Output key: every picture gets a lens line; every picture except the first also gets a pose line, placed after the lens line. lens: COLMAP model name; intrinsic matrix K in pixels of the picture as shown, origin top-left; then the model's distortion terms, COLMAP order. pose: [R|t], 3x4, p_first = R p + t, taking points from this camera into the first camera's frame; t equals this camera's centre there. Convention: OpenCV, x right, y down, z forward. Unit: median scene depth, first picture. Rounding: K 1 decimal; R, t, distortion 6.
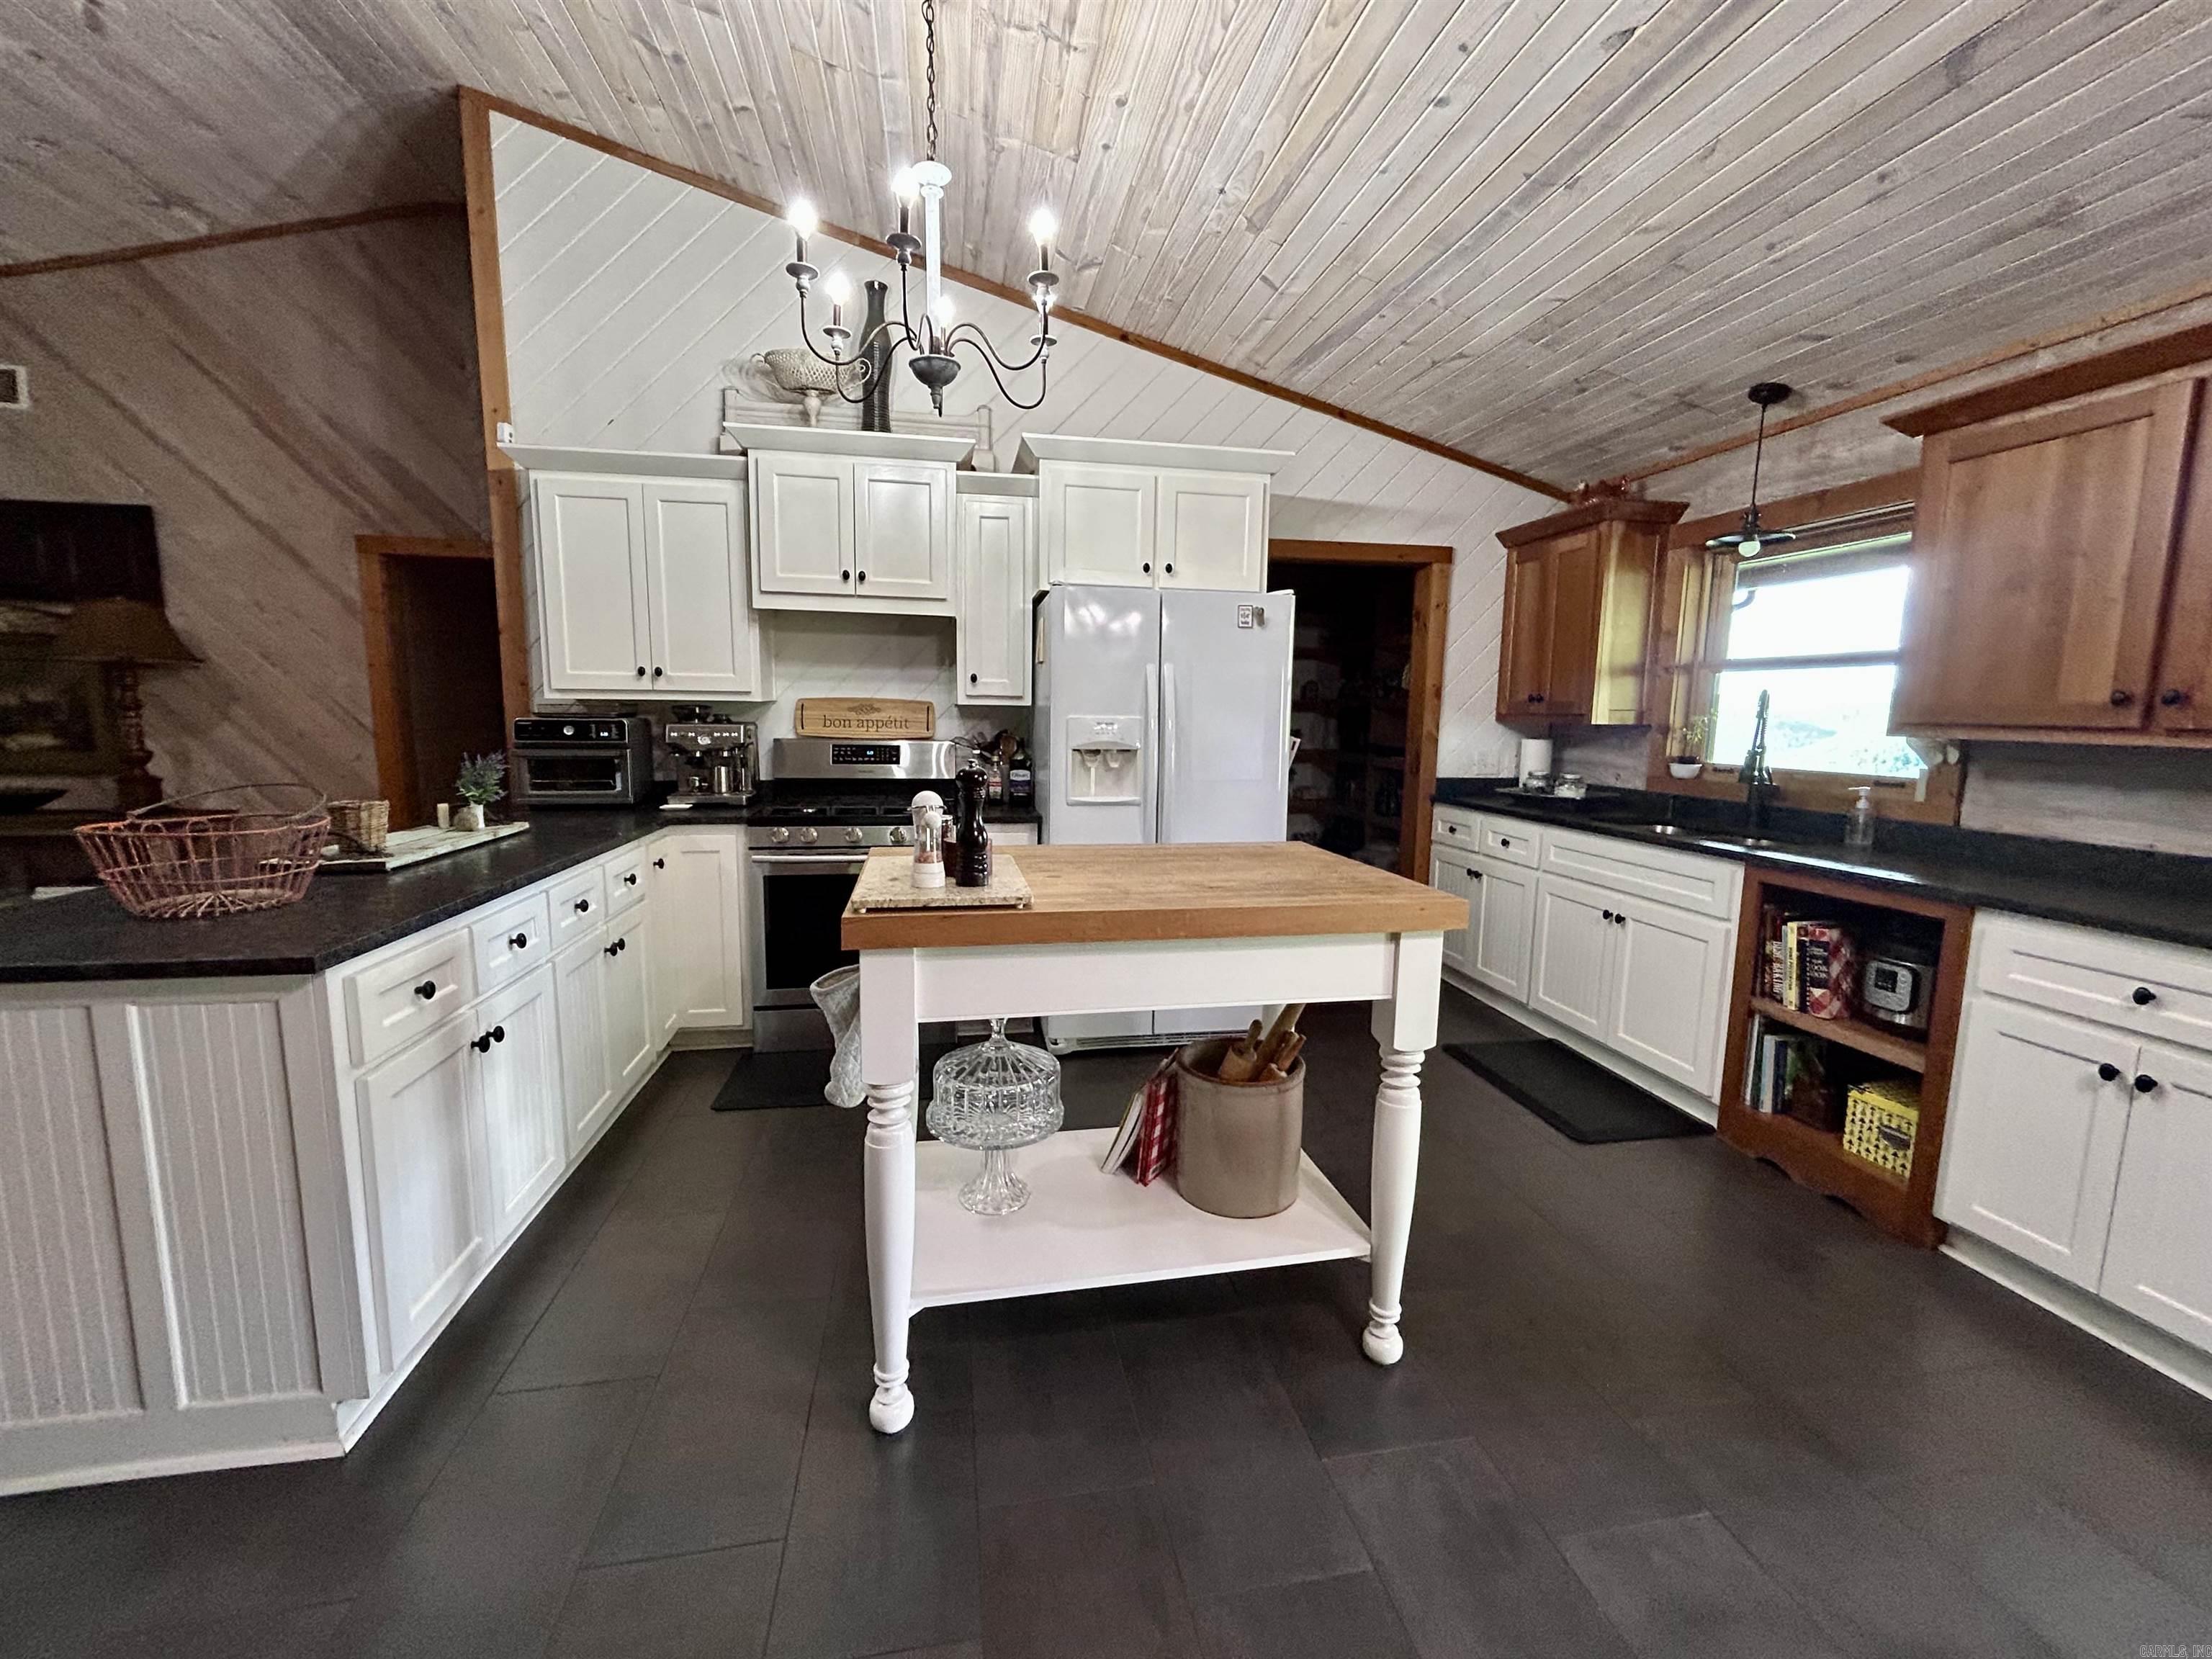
lens RADIAL K [[894.6, 0, 1112.9], [0, 894.6, 826.9], [0, 0, 1]] dist [0.001200, 0.000996]
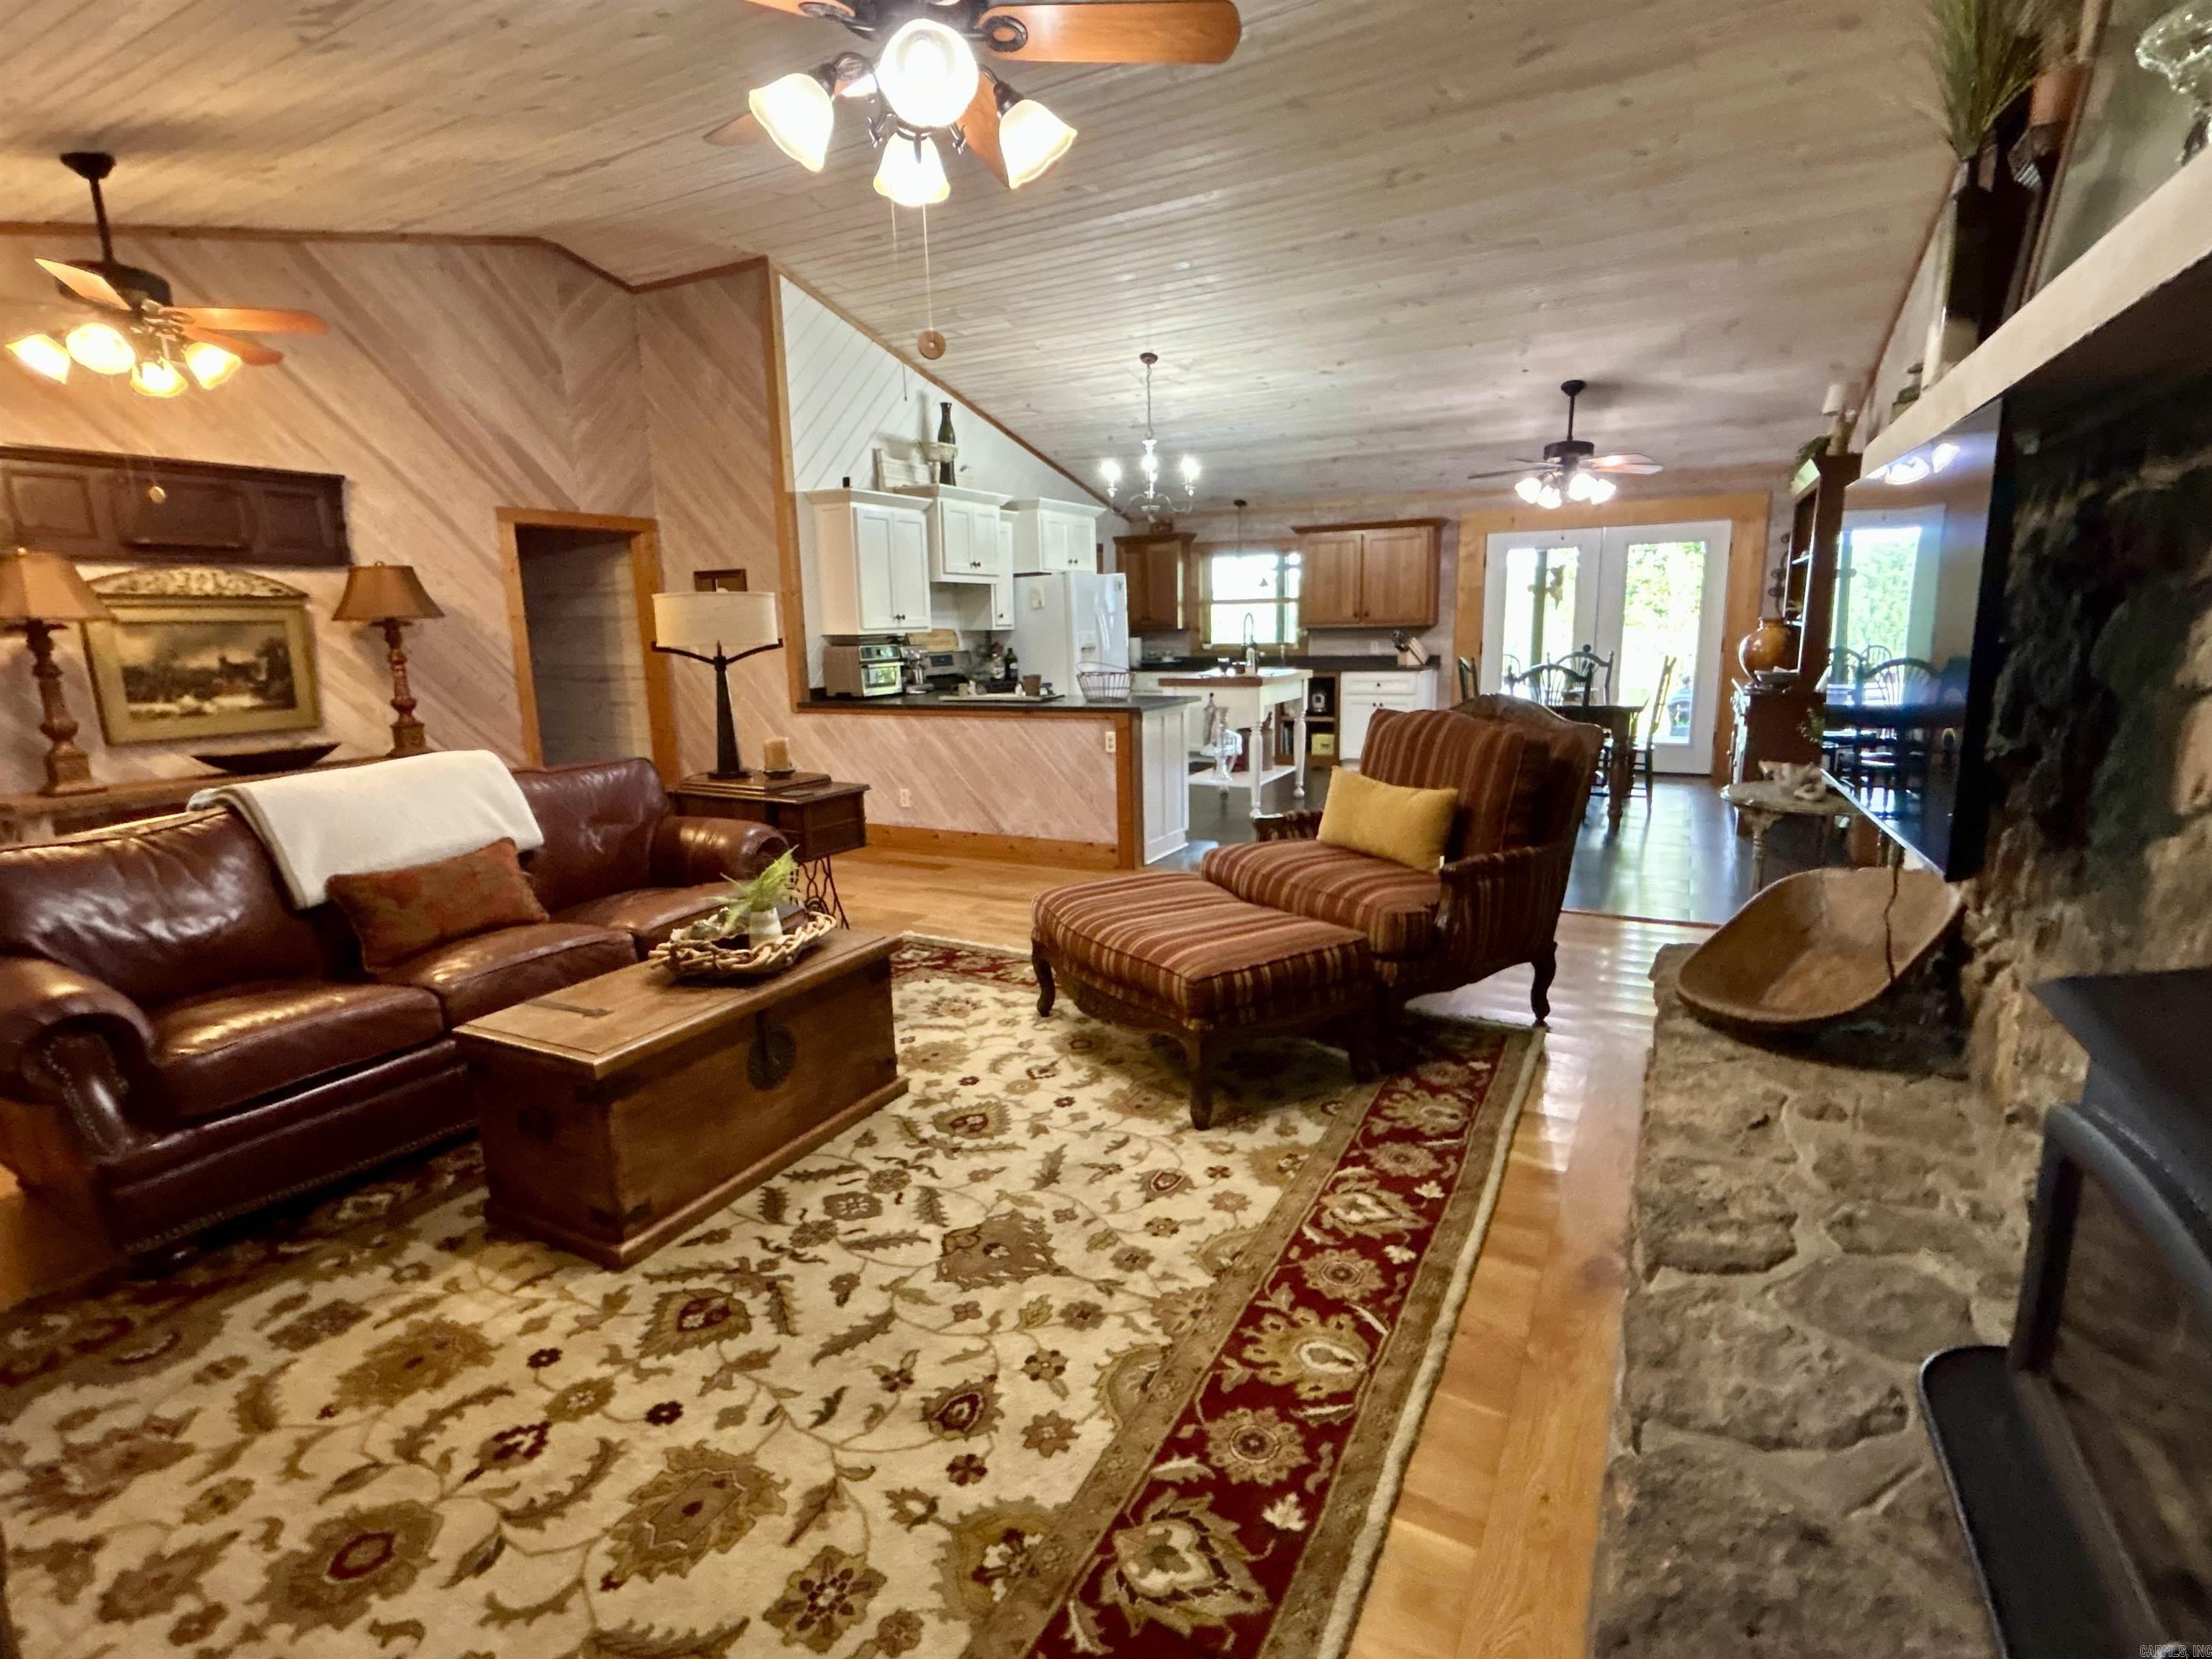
lens RADIAL K [[1056.4, 0, 1106.8], [0, 1056.4, 828.6], [0, 0, 1]] dist [0.001411, 0.000651]
pose [[0.626005, -0.178853, 0.759032, -1.535464], [0.139882, 0.983311, 0.116334, 0.042878], [-0.767171, 0.033350, 0.640575, -0.514168]]
